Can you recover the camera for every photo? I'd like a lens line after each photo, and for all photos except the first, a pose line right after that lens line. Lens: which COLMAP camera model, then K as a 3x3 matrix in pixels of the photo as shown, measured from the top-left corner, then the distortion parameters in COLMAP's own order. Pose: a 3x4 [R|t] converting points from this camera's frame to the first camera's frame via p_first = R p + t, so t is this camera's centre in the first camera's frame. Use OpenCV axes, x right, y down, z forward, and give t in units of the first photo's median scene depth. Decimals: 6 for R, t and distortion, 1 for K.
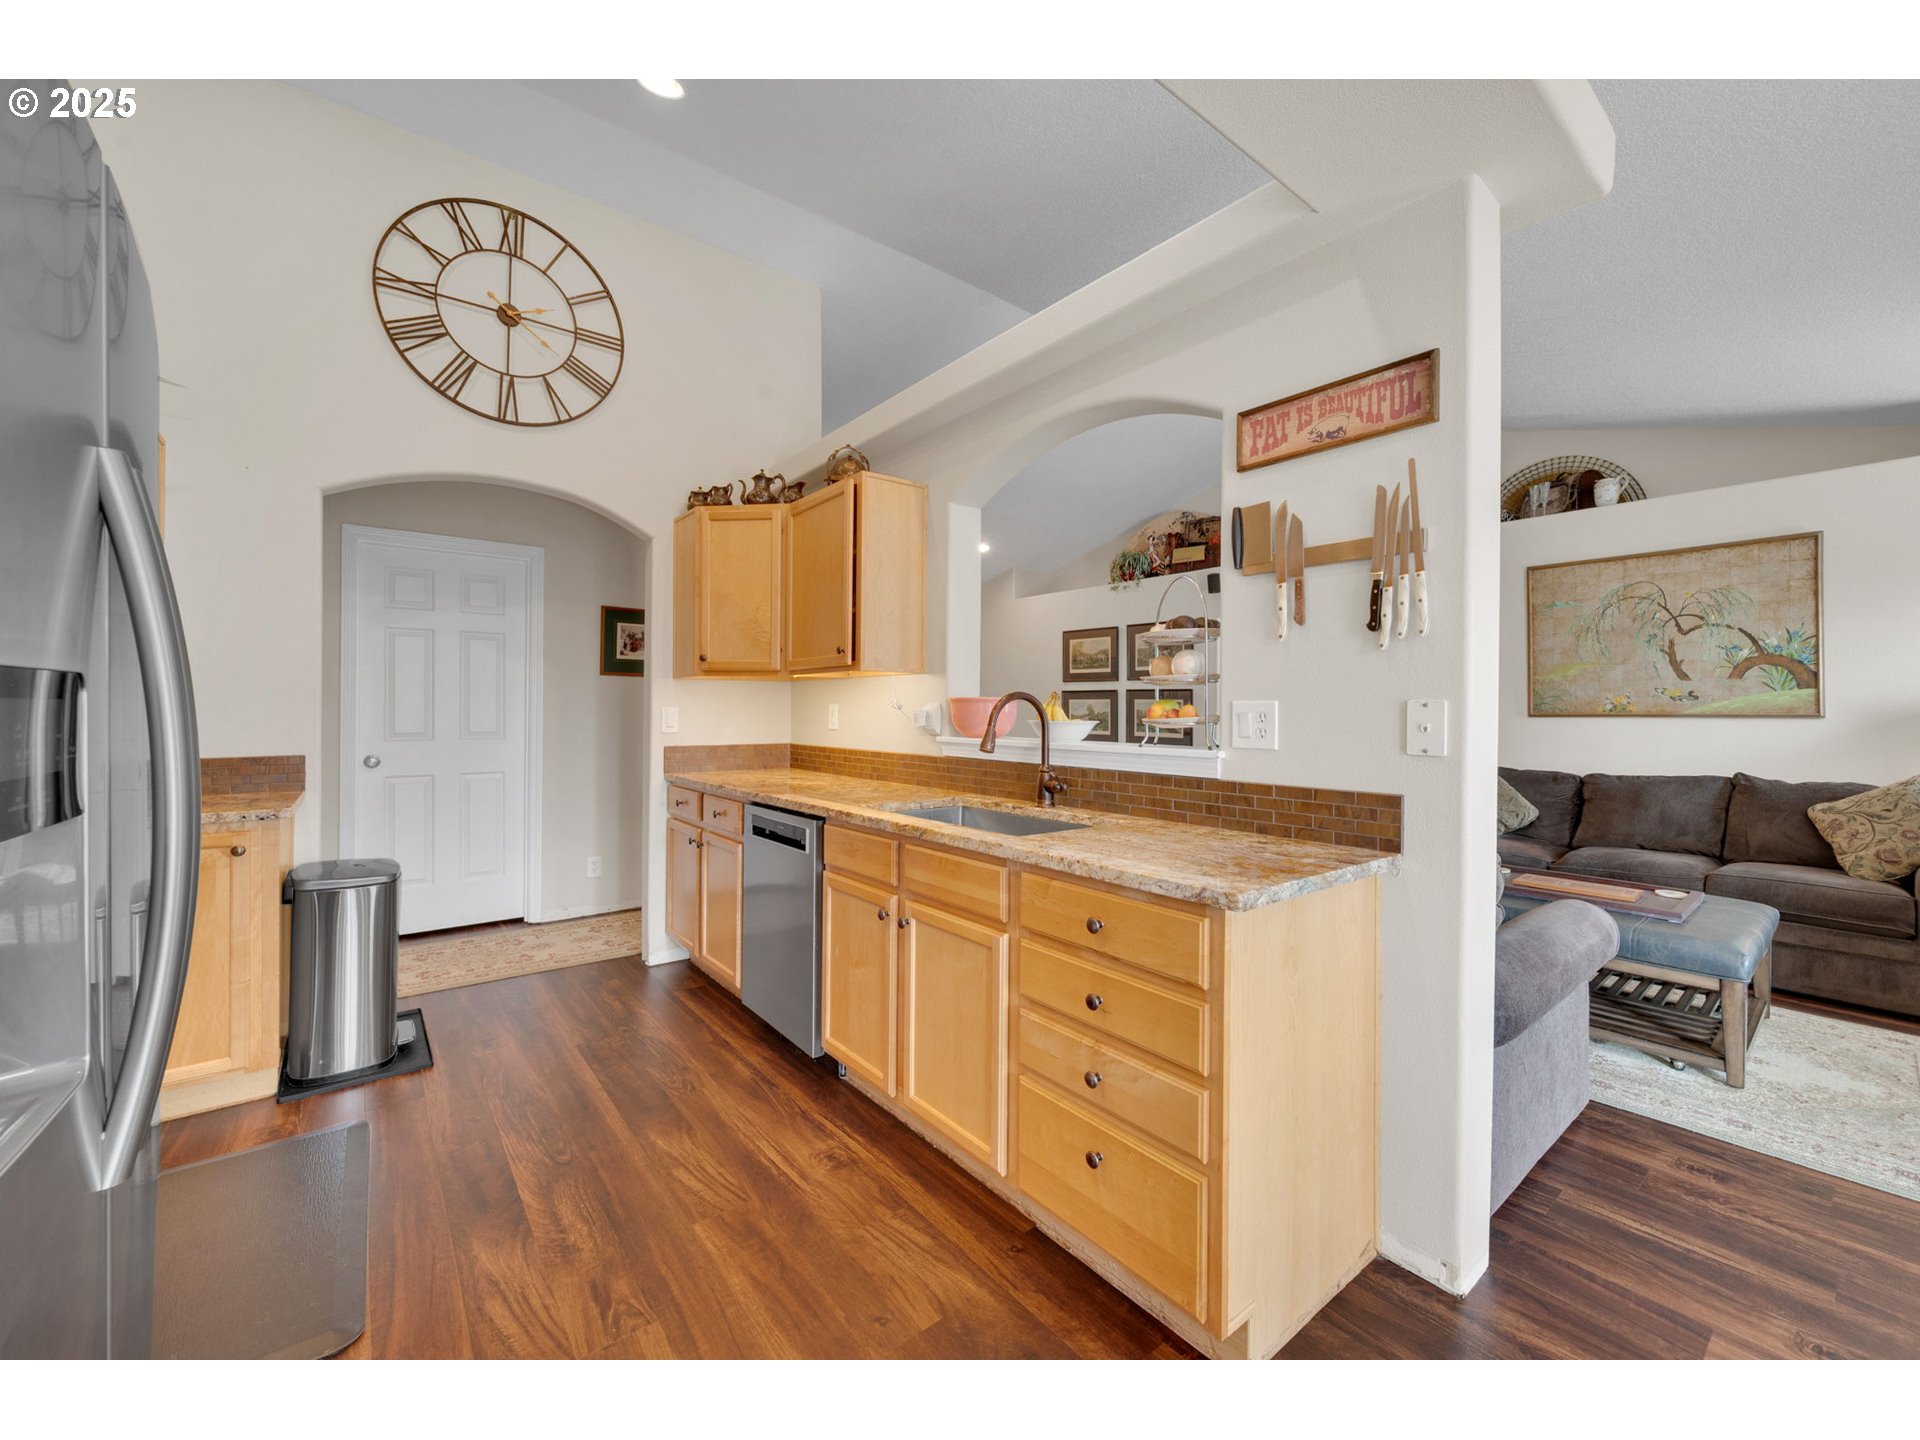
lens RADIAL K [[776.1, 0, 964.1], [0, 776.1, 714.3], [0, 0, 1]] dist [-0.002414, -0.000094]
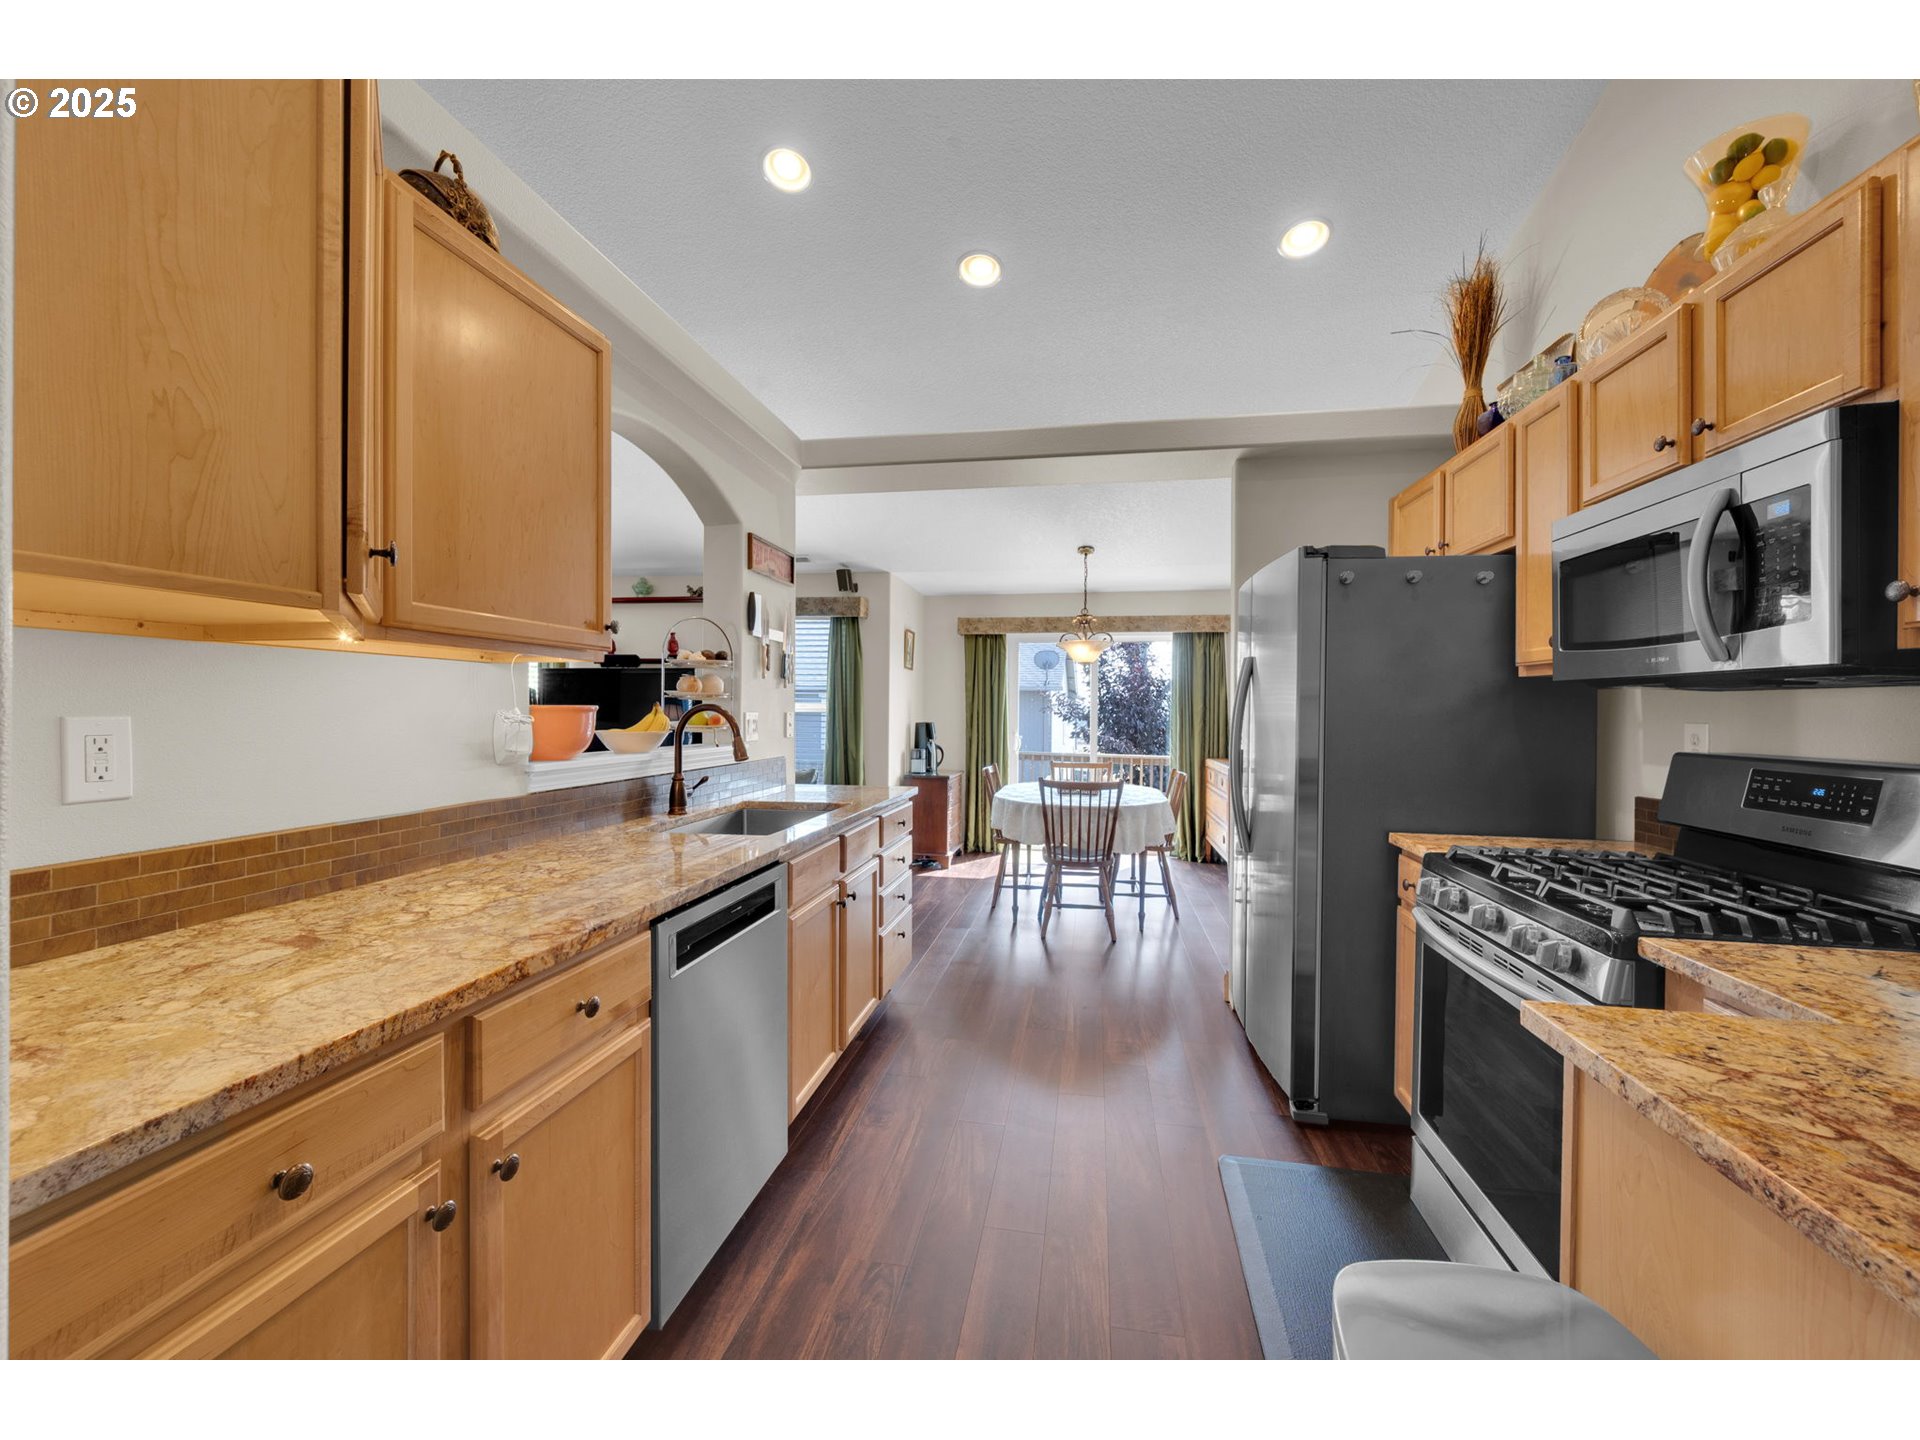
lens RADIAL K [[776.1, 0, 964.1], [0, 776.1, 714.3], [0, 0, 1]] dist [-0.002414, -0.000094]
pose [[-0.669178, -0.015466, 0.742942, -0.593077], [-0.007275, 0.999872, 0.014262, -0.019869], [-0.743067, 0.004139, -0.669204, 0.908703]]
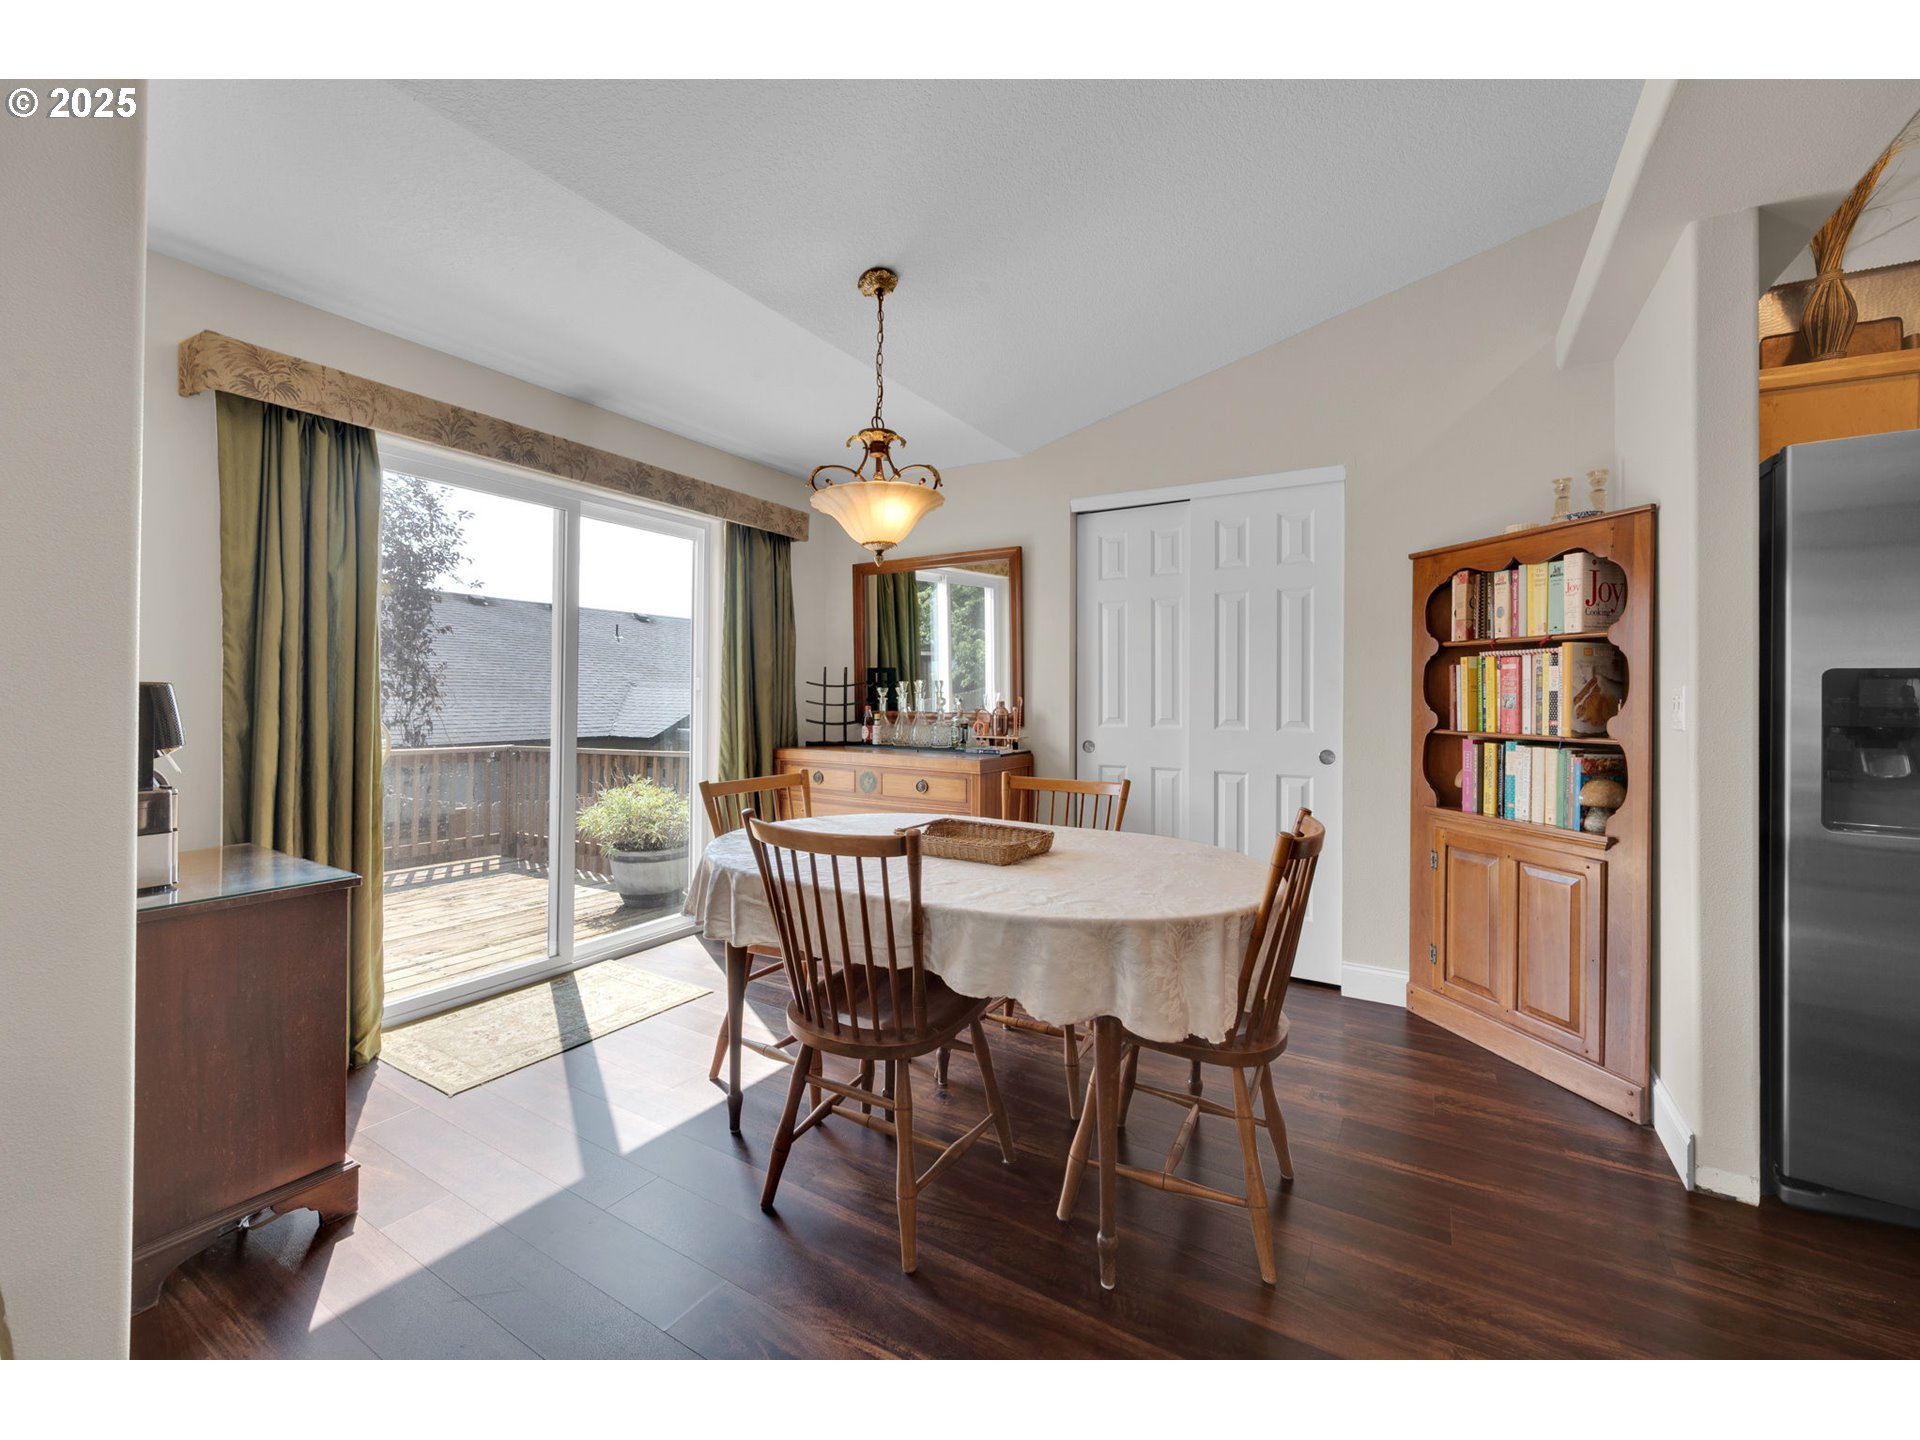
lens RADIAL K [[782.4, 0, 957.0], [0, 782.4, 687.3], [0, 0, 1]] dist [-0.000260, -0.000007]
pose [[-0.939012, -0.025137, -0.342964, 0.468297], [-0.025388, 0.999671, -0.003759, 0.016714], [0.342946, 0.005177, -0.939341, 0.387395]]
